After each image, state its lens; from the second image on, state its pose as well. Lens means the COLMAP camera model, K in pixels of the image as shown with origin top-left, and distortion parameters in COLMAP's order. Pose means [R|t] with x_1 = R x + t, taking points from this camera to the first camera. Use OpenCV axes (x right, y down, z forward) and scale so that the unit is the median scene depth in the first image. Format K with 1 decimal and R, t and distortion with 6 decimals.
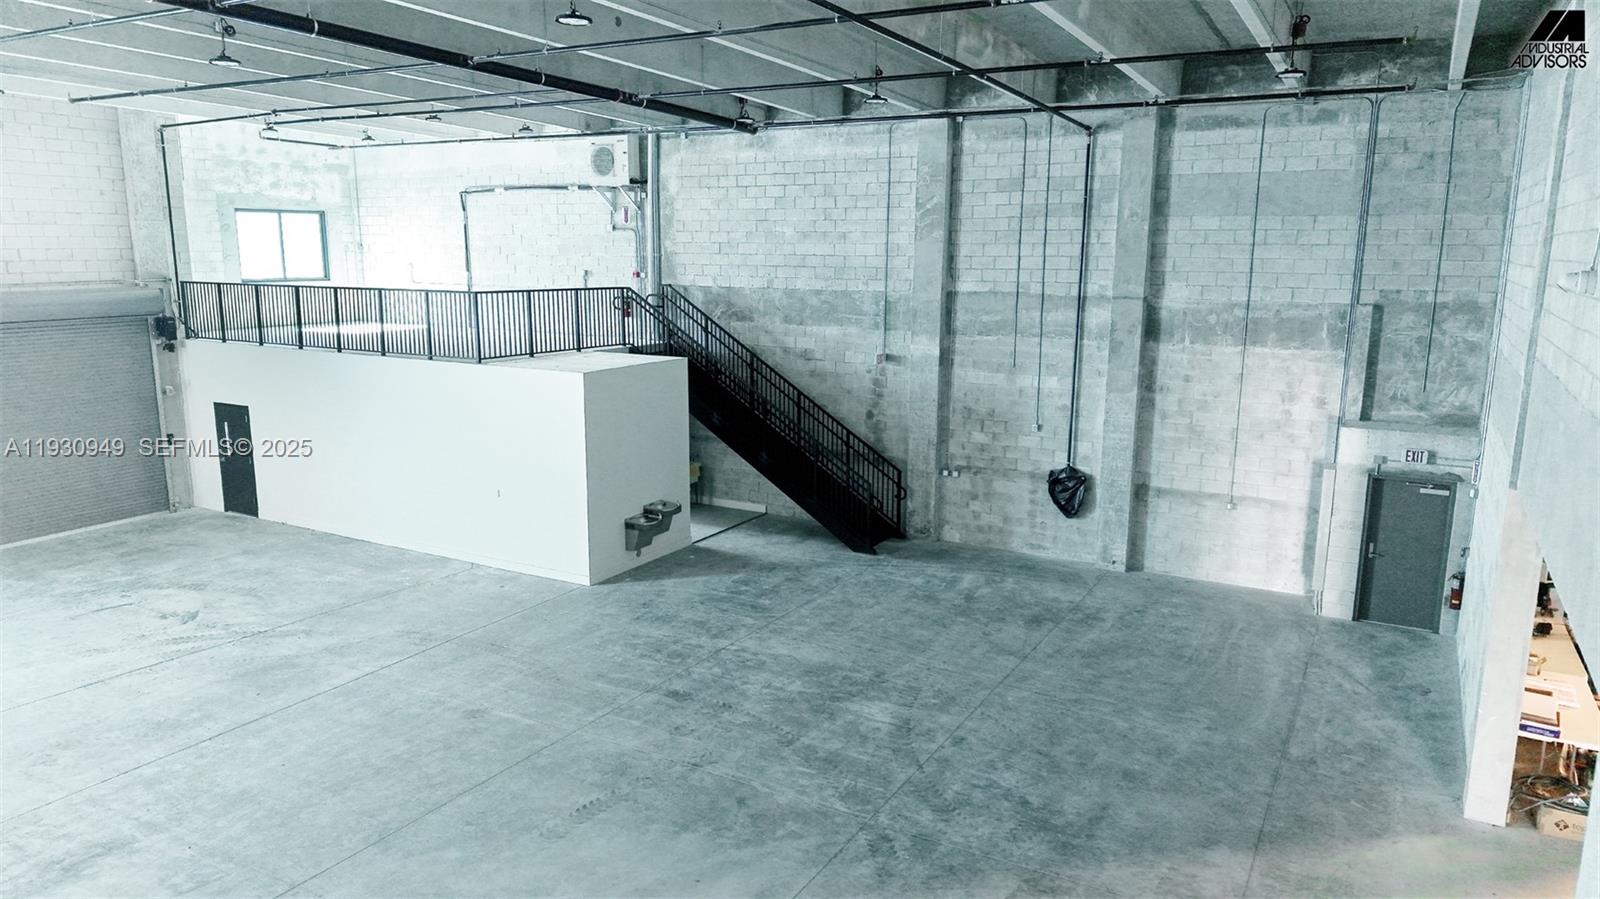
lens RADIAL K [[1065.9, 0, 807.4], [0, 1065.9, 458.4], [0, 0, 1]] dist [0.052009, -0.074760]
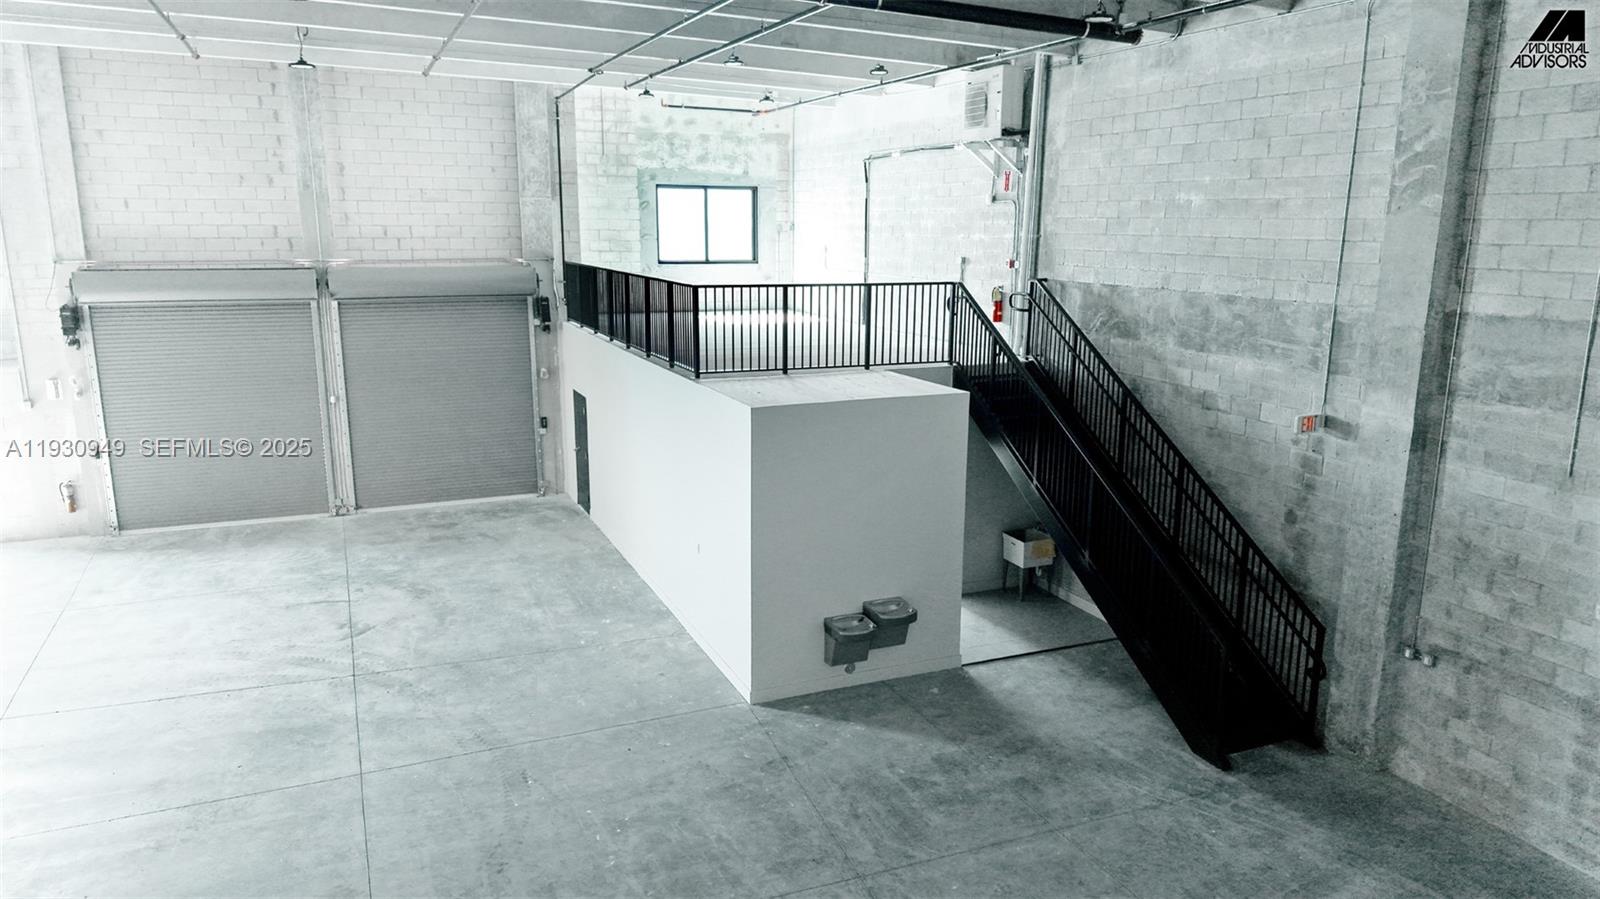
lens RADIAL K [[1081.9, 0, 793.4], [0, 1081.9, 443.4], [0, 0, 1]] dist [0.057619, -0.077053]
pose [[0.794709, 0.122290, -0.594544, 0.194569], [-0.119653, 0.991837, 0.044071, -0.075716], [0.595080, 0.036116, 0.802855, 0.376150]]
